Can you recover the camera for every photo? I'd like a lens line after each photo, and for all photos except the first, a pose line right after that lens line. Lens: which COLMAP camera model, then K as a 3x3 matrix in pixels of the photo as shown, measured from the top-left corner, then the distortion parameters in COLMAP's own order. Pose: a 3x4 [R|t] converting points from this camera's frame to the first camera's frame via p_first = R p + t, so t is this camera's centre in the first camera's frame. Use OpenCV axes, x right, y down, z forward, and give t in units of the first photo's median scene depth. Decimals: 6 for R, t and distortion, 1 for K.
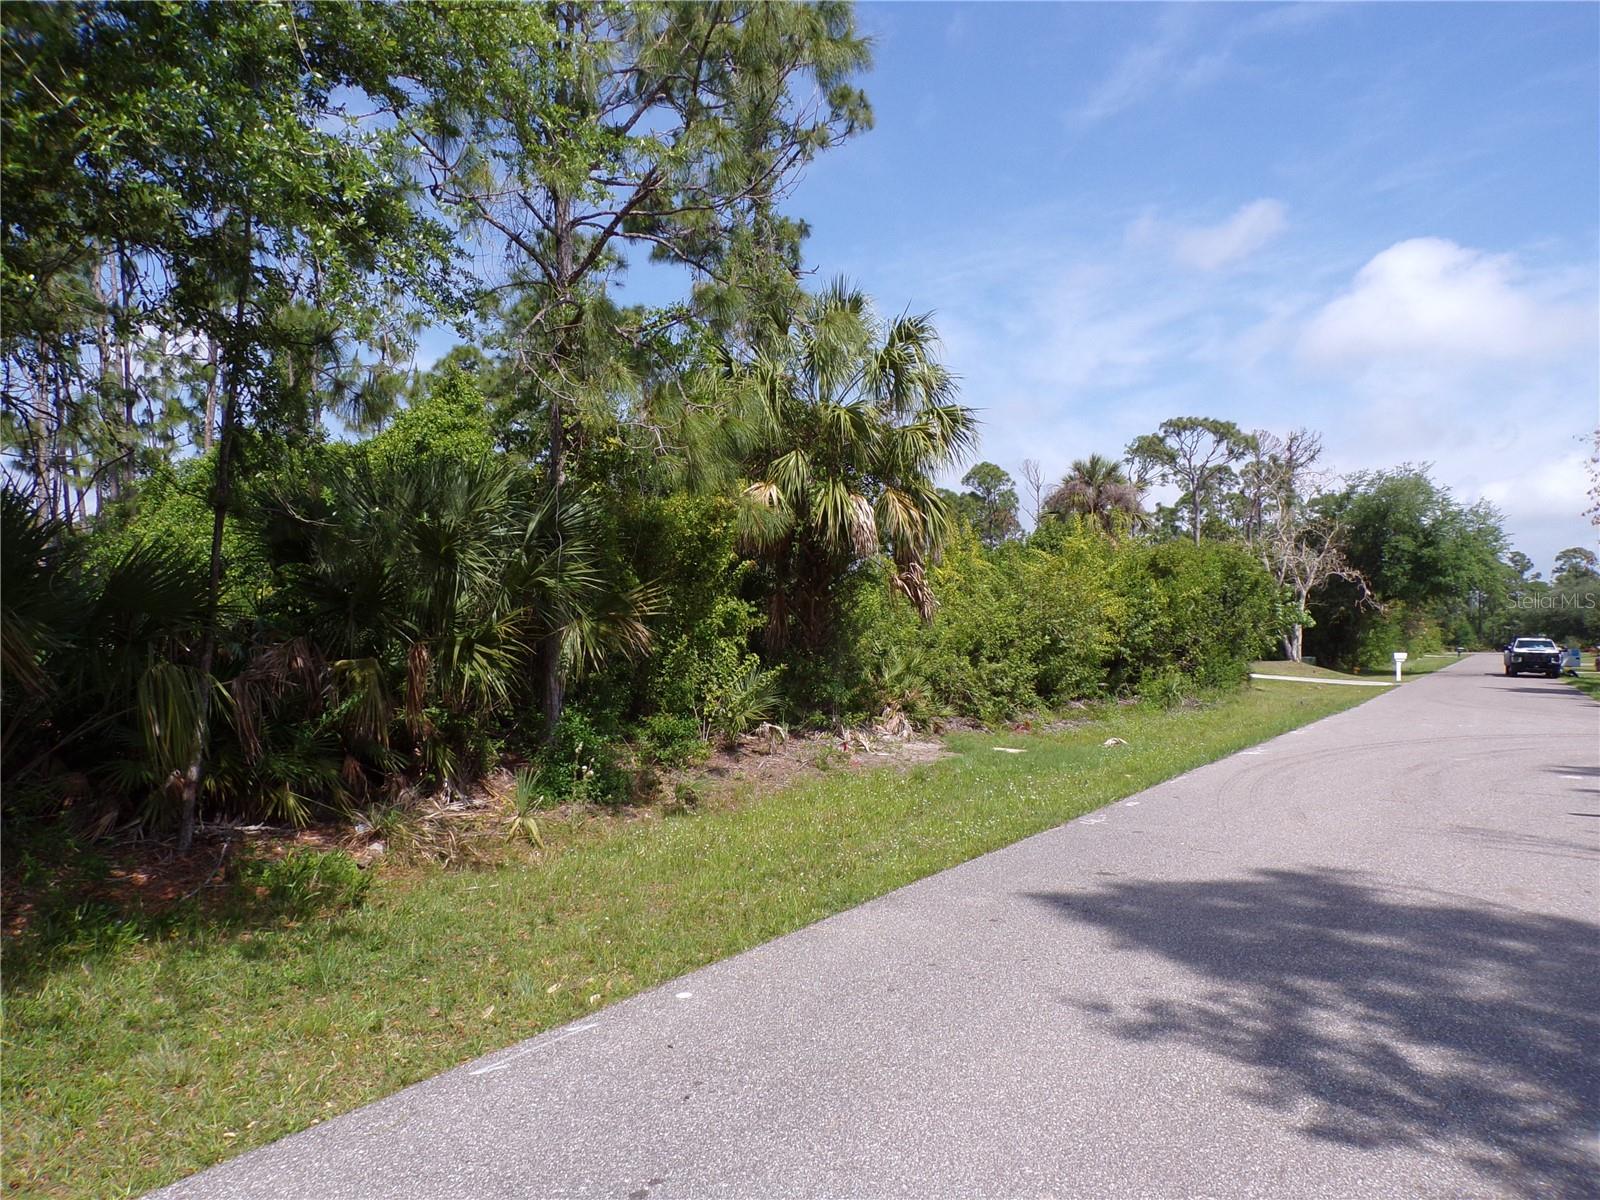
lens RADIAL K [[1081.5, 0, 800.0], [0, 1081.5, 600.0], [0, 0, 1]] dist [-0.003803, 0.004665]
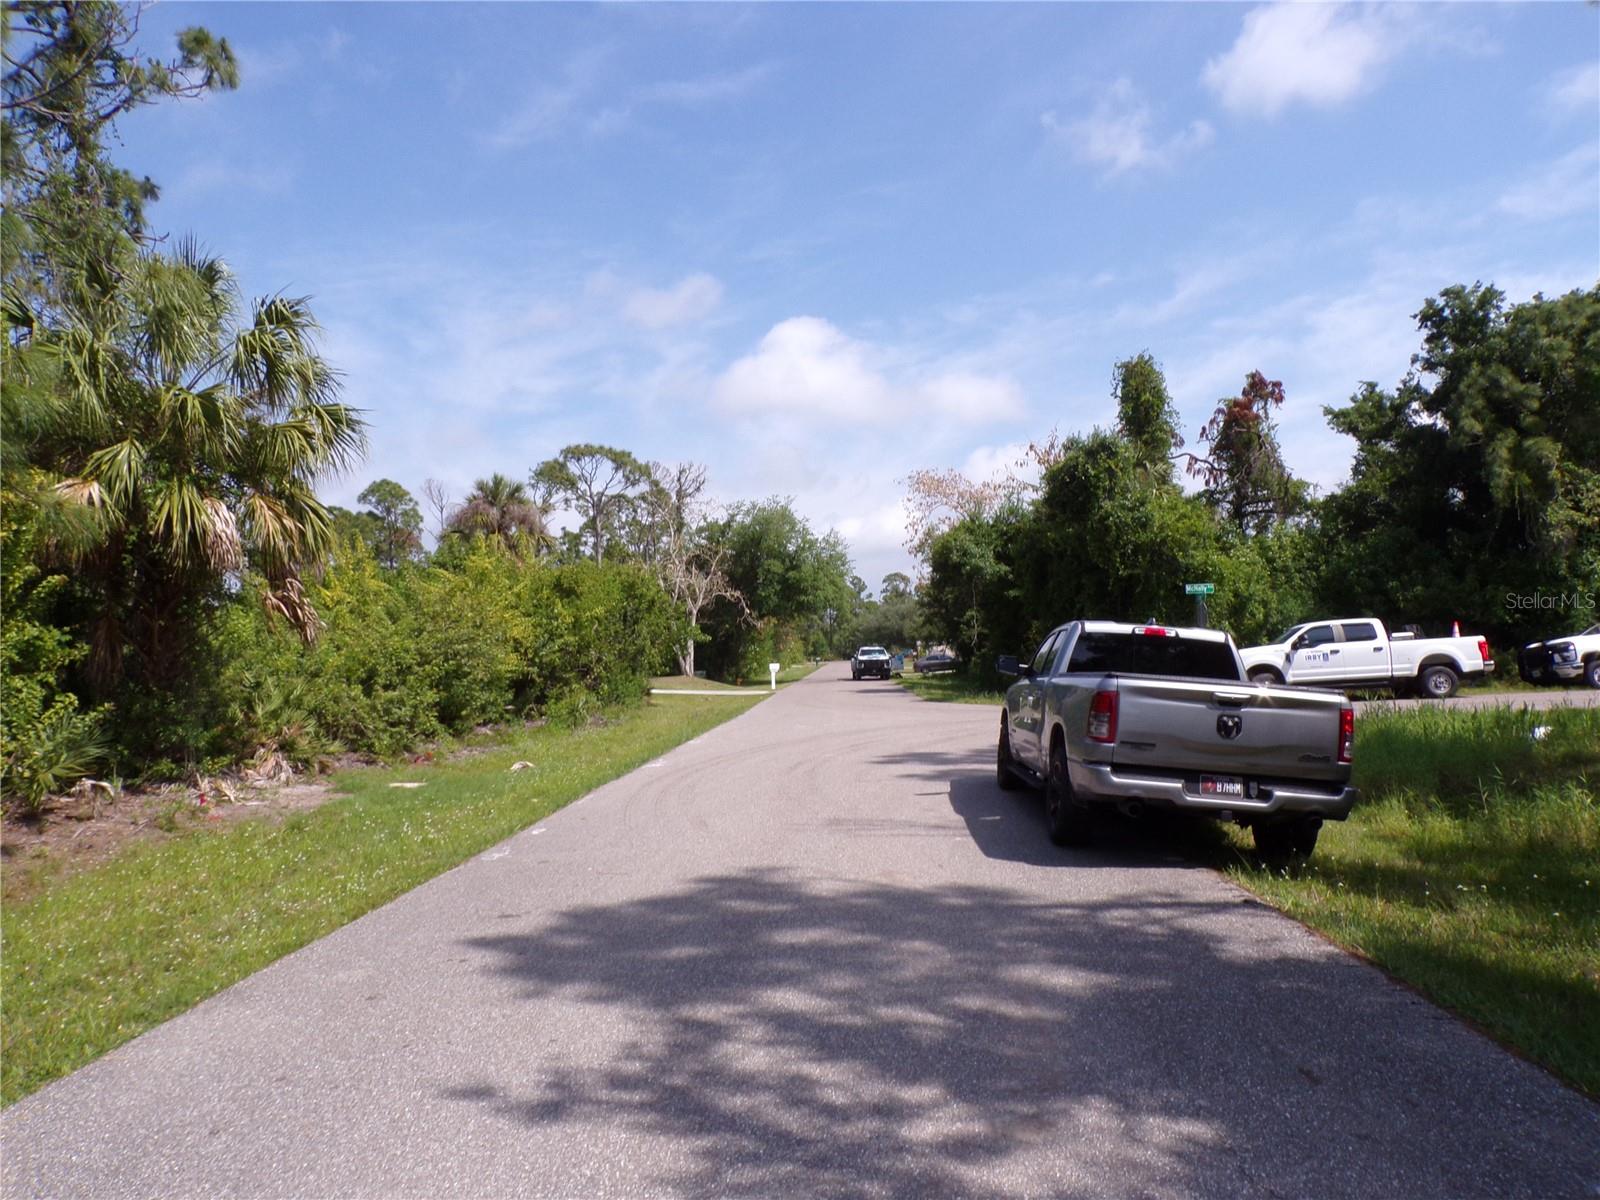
lens RADIAL K [[1081.5, 0, 800.0], [0, 1081.5, 600.0], [0, 0, 1]] dist [-0.003803, 0.004665]
pose [[0.860129, -0.007840, 0.510017, 0.010538], [0.019246, 0.999669, -0.017092, 0.003330], [-0.509714, 0.024517, 0.859995, 0.029340]]
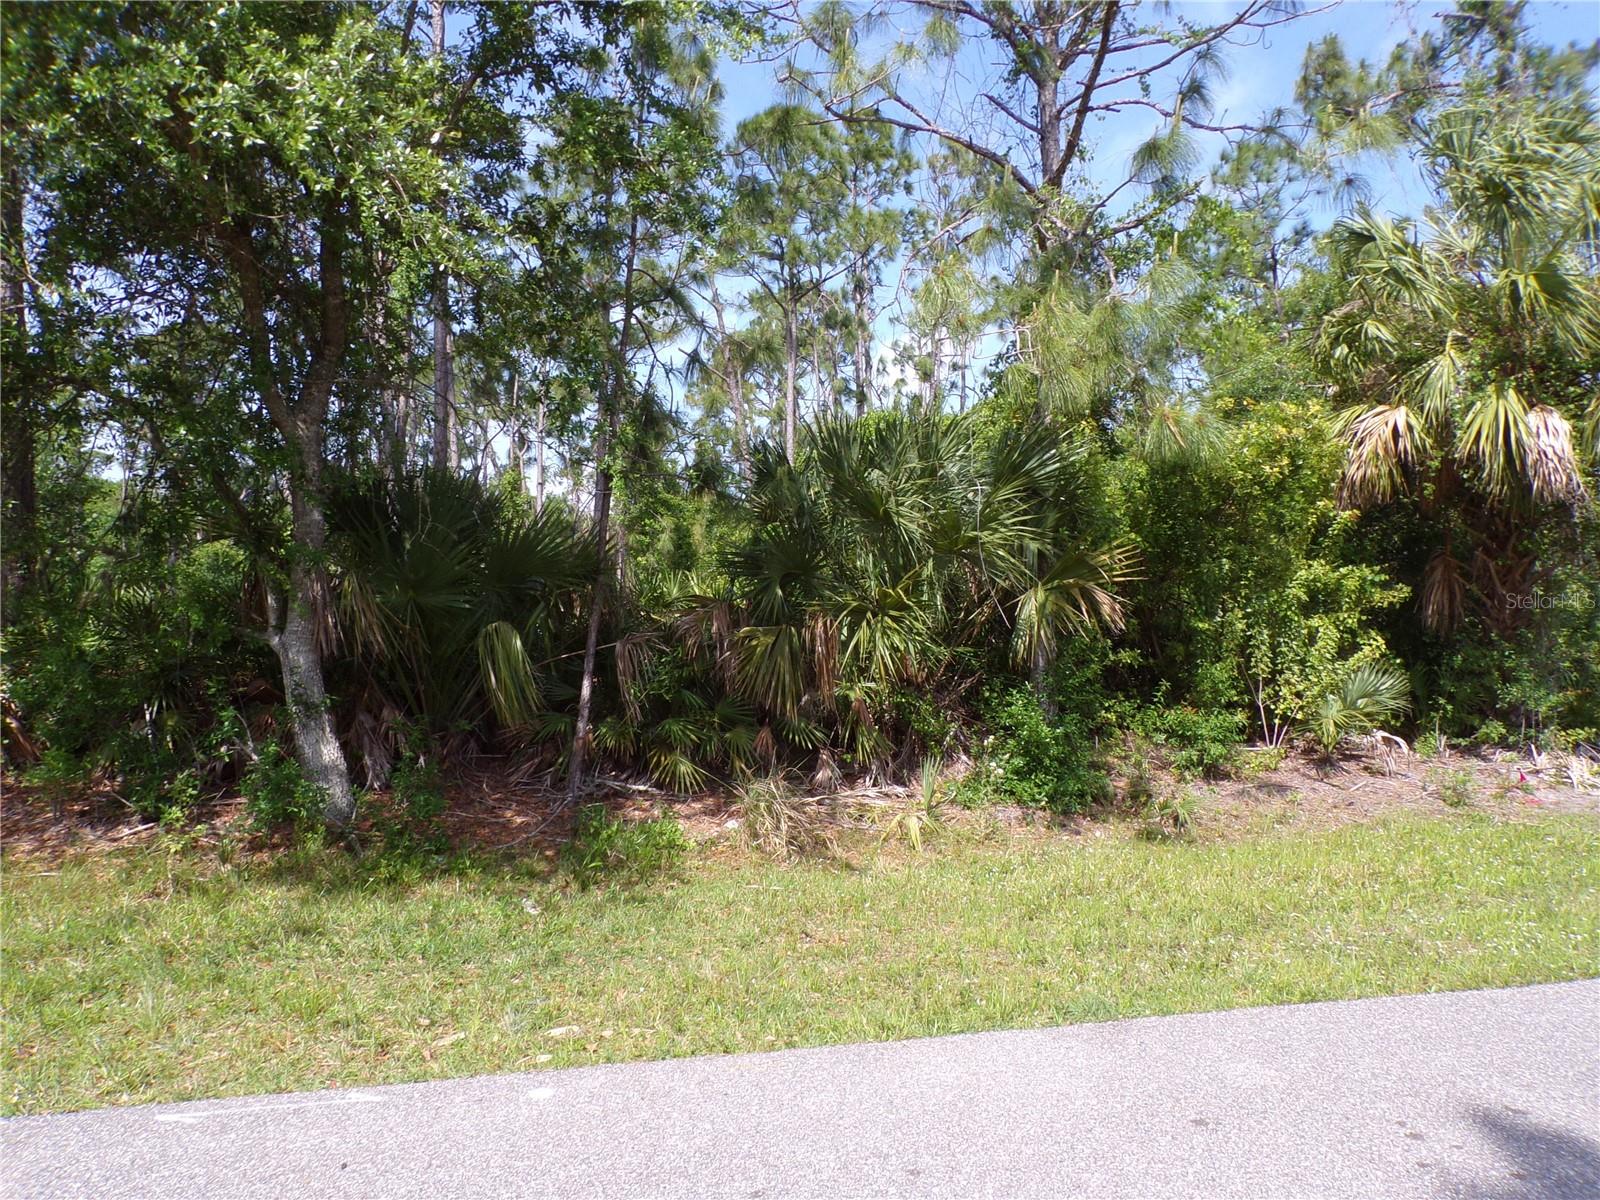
lens RADIAL K [[1081.5, 0, 800.0], [0, 1081.5, 600.0], [0, 0, 1]] dist [-0.003803, 0.004665]
pose [[0.746983, 0.008255, -0.664792, 0.106802], [0.005129, 0.999822, 0.018178, 0.006141], [0.664823, -0.016988, 0.746808, 0.127799]]
